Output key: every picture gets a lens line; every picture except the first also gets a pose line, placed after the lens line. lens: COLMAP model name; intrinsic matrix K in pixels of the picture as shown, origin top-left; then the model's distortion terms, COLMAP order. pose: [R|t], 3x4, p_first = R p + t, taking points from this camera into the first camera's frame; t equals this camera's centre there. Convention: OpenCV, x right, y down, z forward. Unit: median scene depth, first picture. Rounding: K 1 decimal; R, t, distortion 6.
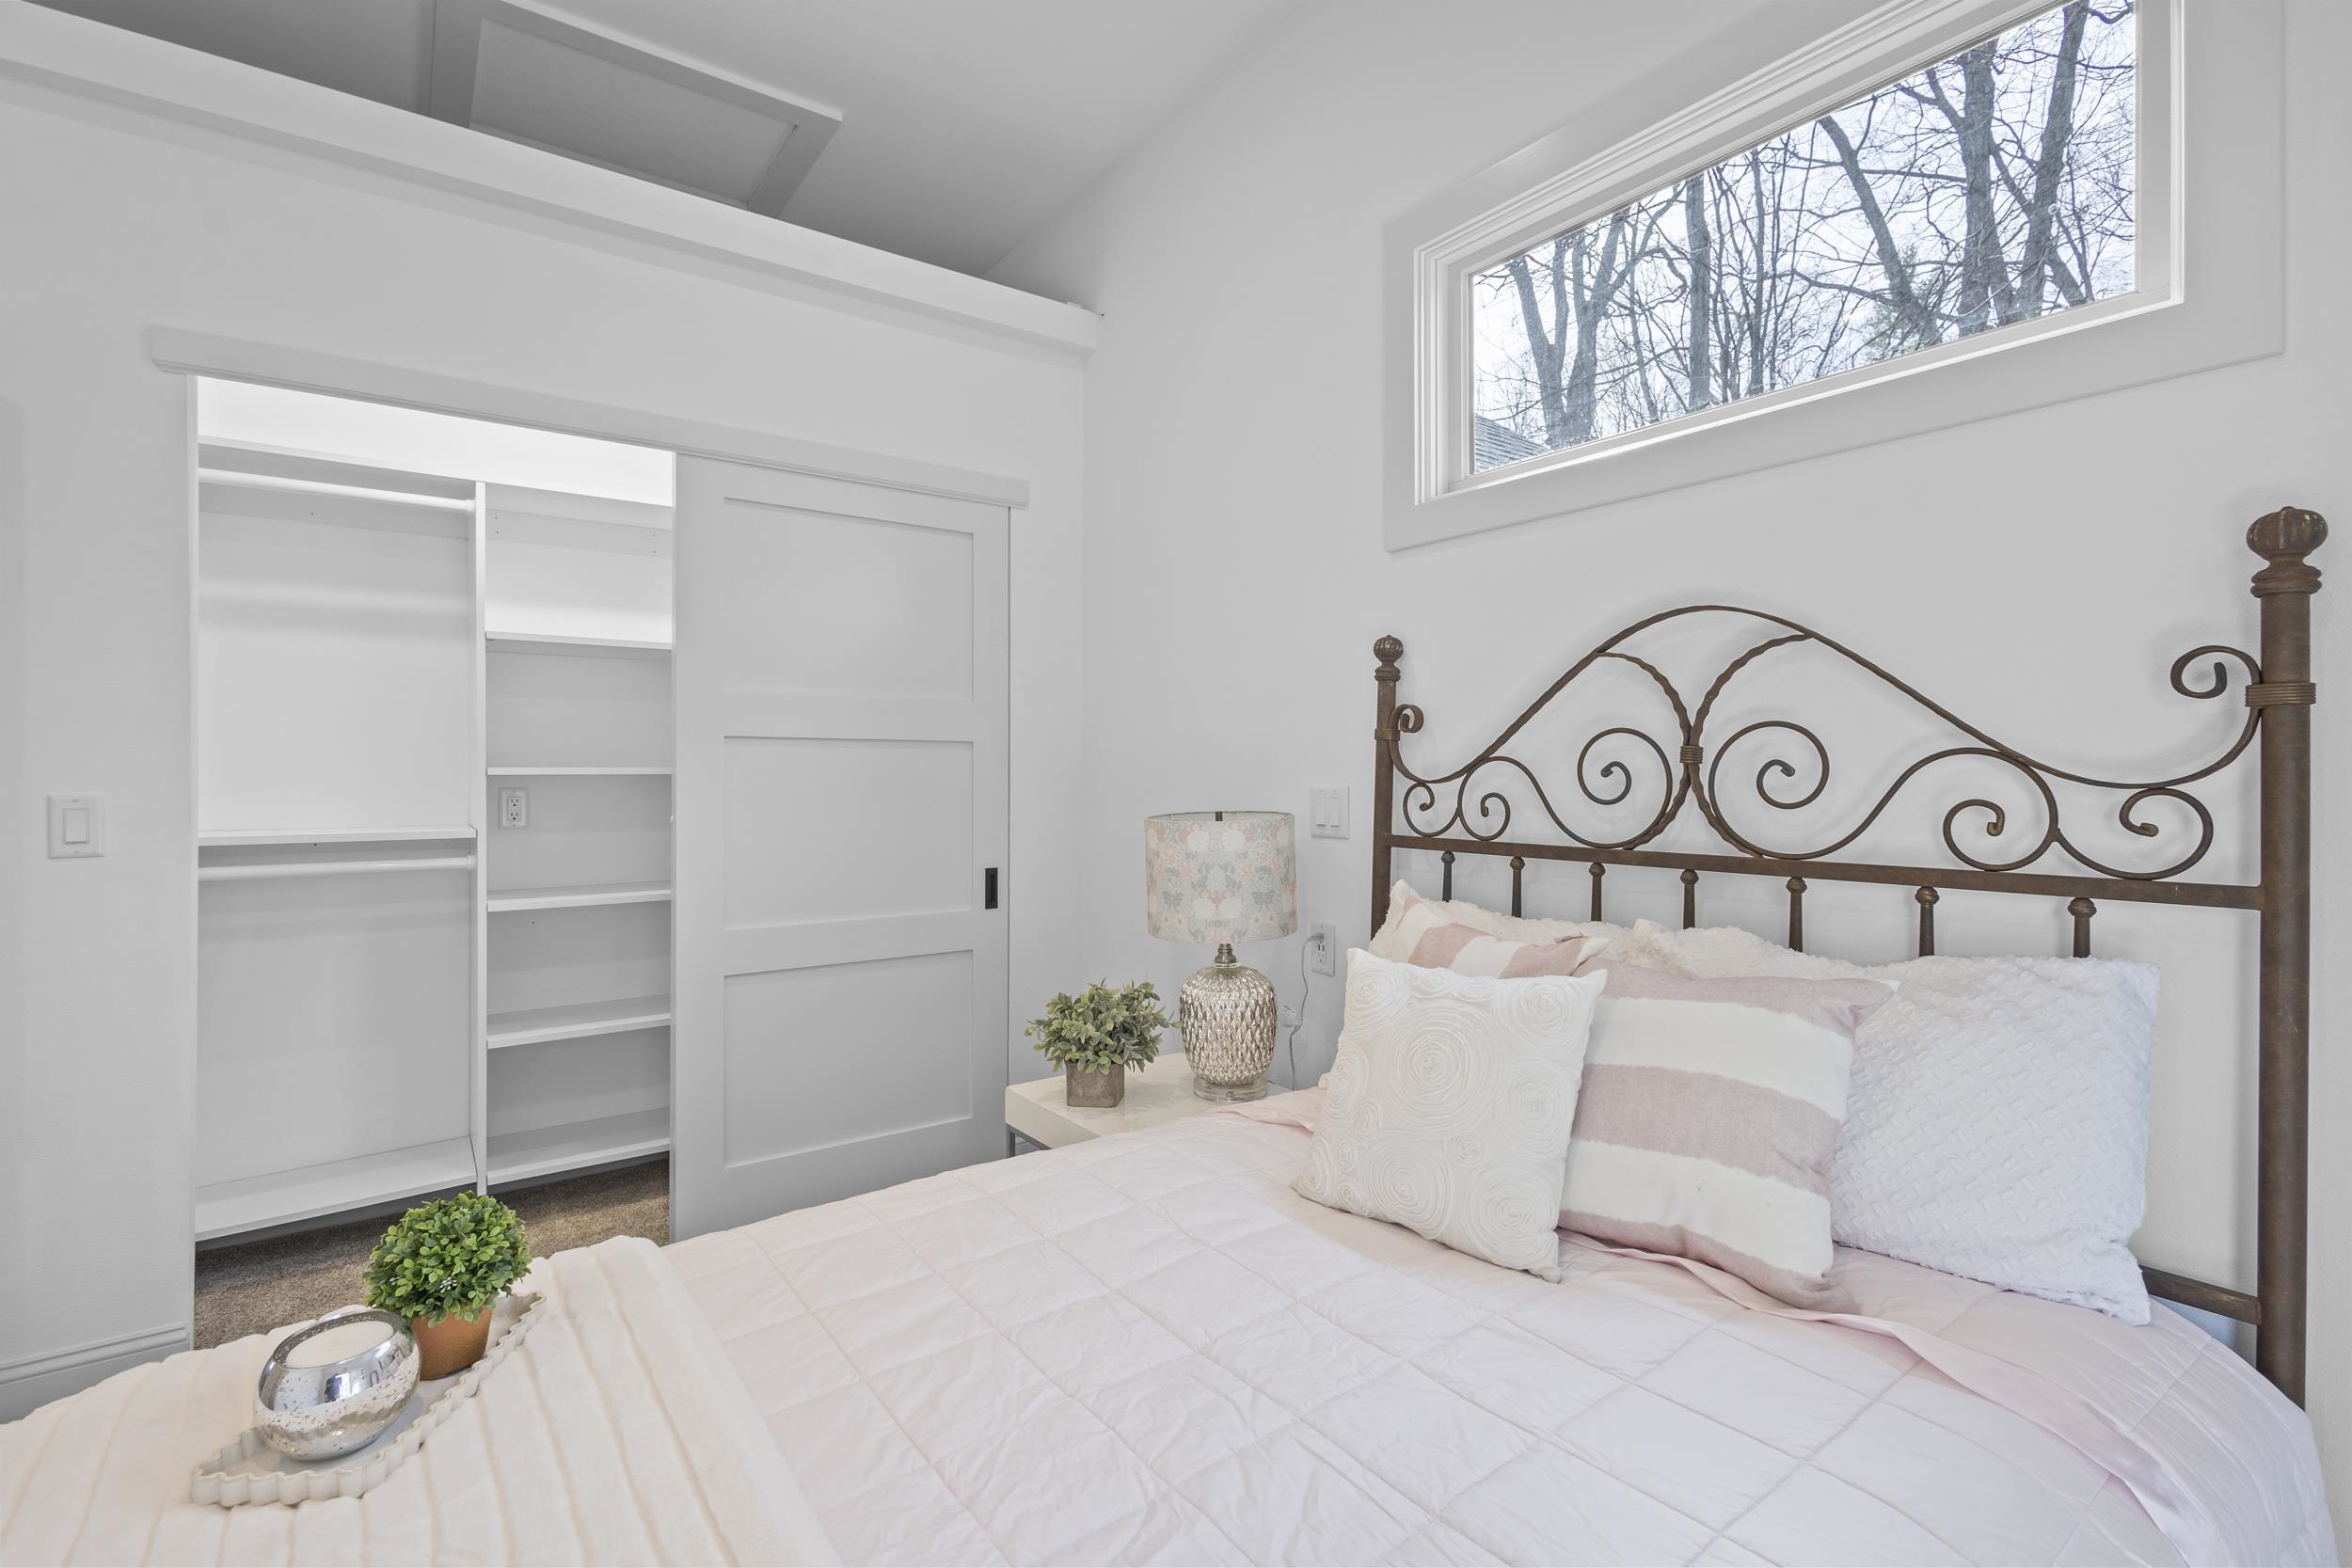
lens RADIAL K [[1073.0, 0, 1167.6], [0, 1073.0, 784.6], [0, 0, 1]] dist [0.003461, -0.000035]
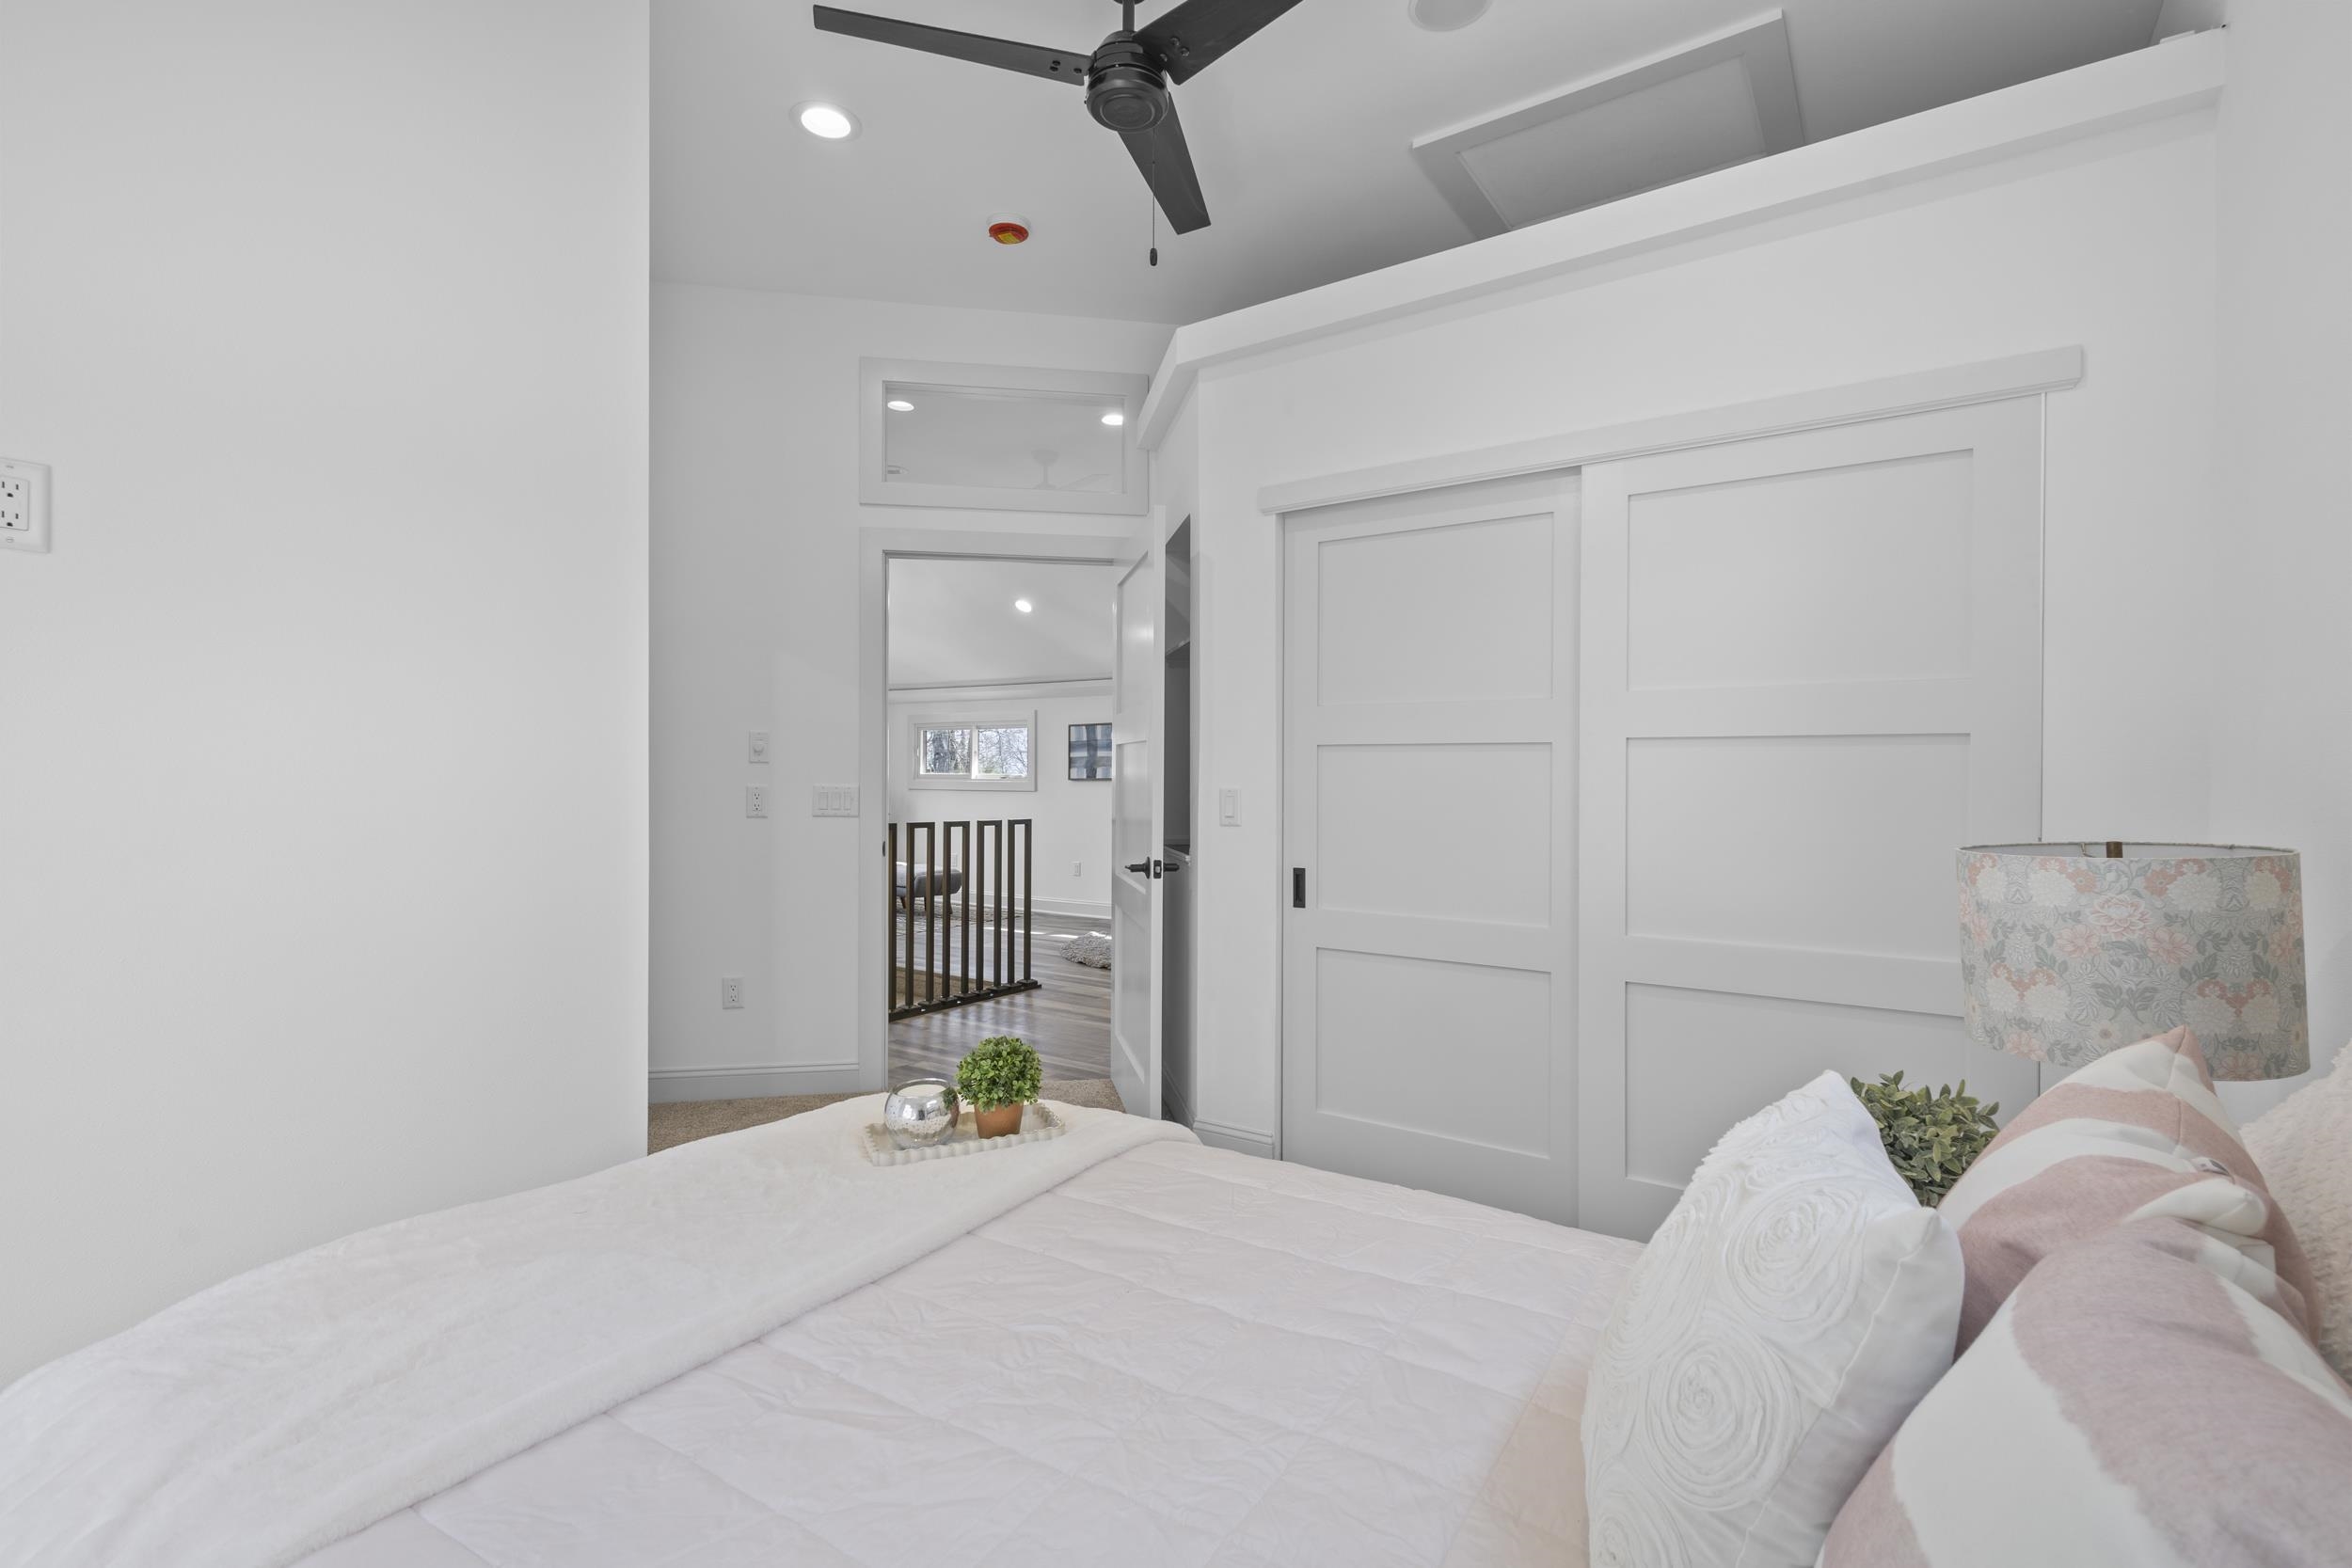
lens RADIAL K [[1073.0, 0, 1168.0], [0, 1073.0, 773.8], [0, 0, 1]] dist [0.003461, -0.000035]
pose [[0.338078, 0.001457, -0.941117, 0.453491], [-0.008043, 0.999967, -0.001341, -0.007967], [0.941084, 0.008022, 0.338079, 0.330683]]
